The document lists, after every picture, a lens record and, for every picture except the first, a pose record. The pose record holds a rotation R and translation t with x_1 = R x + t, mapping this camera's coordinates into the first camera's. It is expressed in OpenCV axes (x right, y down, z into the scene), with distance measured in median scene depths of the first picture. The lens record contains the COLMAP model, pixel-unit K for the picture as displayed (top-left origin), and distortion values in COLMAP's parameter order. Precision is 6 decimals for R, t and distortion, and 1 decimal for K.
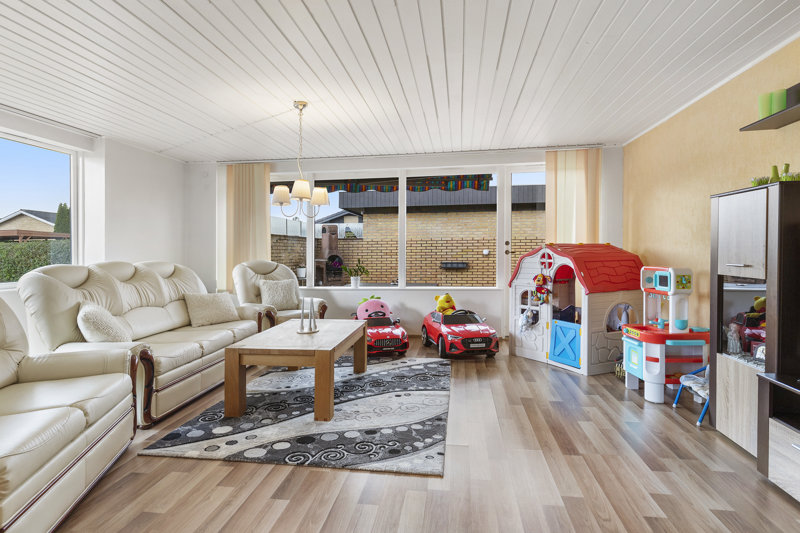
lens RADIAL K [[446.6, 0, 408.1], [0, 446.6, 247.8], [0, 0, 1]] dist [-0.001809, -0.000155]
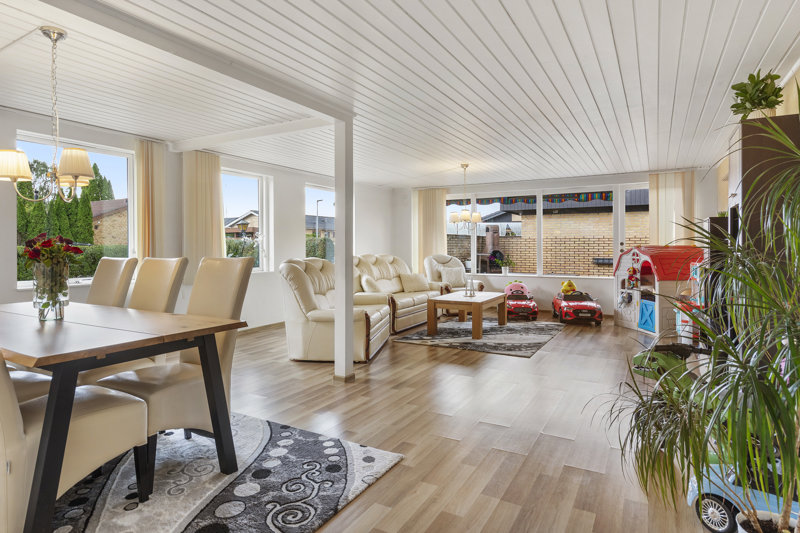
lens RADIAL K [[446.6, 0, 408.1], [0, 446.6, 247.8], [0, 0, 1]] dist [-0.001809, -0.000155]
pose [[0.931083, 0.009083, -0.364693, 0.134729], [-0.004307, 0.999894, 0.013908, -0.016789], [0.364781, -0.011379, 0.931024, -0.514881]]
